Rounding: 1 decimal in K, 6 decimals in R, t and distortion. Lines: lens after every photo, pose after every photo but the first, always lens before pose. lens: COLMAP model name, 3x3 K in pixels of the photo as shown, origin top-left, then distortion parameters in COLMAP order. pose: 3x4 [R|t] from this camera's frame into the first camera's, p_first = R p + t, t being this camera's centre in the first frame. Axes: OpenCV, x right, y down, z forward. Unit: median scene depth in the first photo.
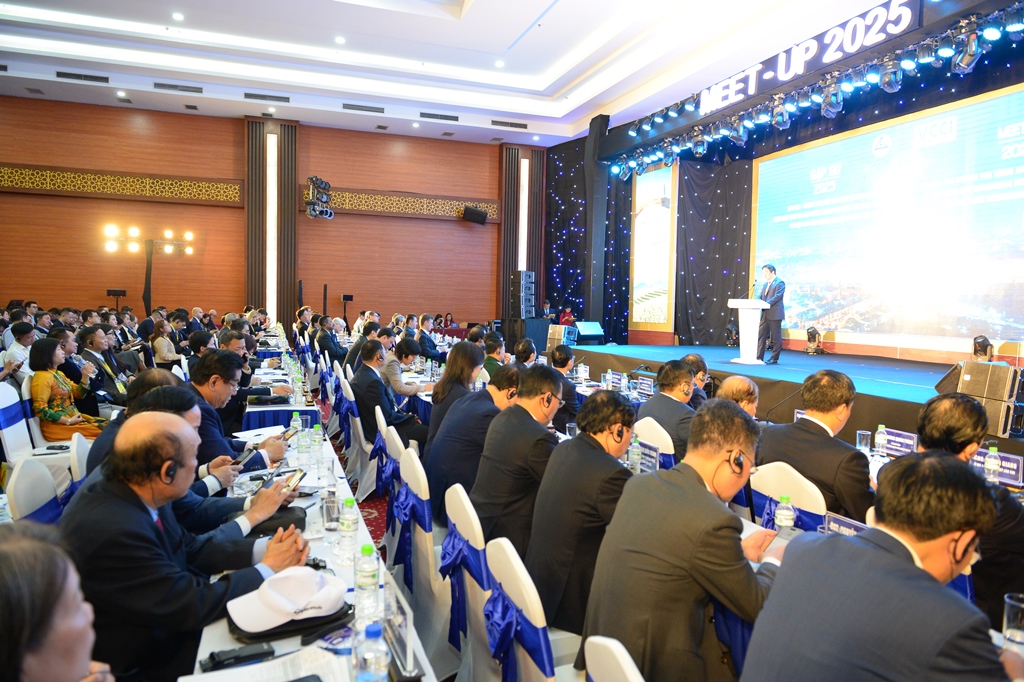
lens RADIAL K [[703.1, 0, 512.0], [0, 703.1, 341.0], [0, 0, 1]] dist [-0.000906, -0.004566]
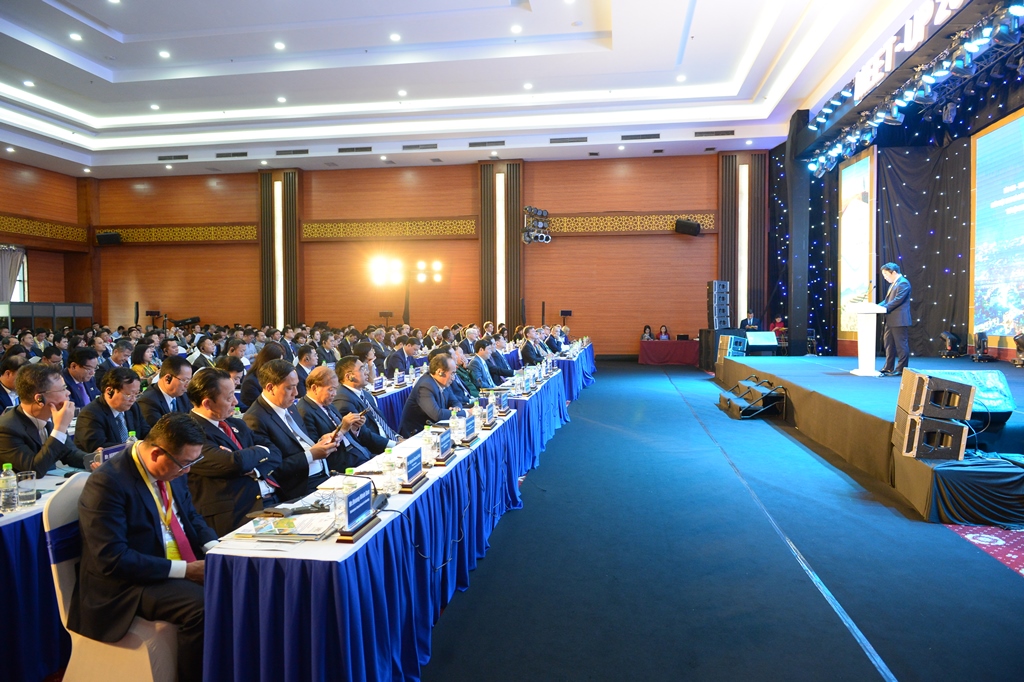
lens RADIAL K [[703.1, 0, 512.0], [0, 703.1, 341.0], [0, 0, 1]] dist [-0.000906, -0.004566]
pose [[0.876927, -0.008723, -0.480544, 0.237838], [-0.001527, 0.999780, -0.020936, 0.005180], [0.480621, 0.019093, 0.876721, 0.002792]]
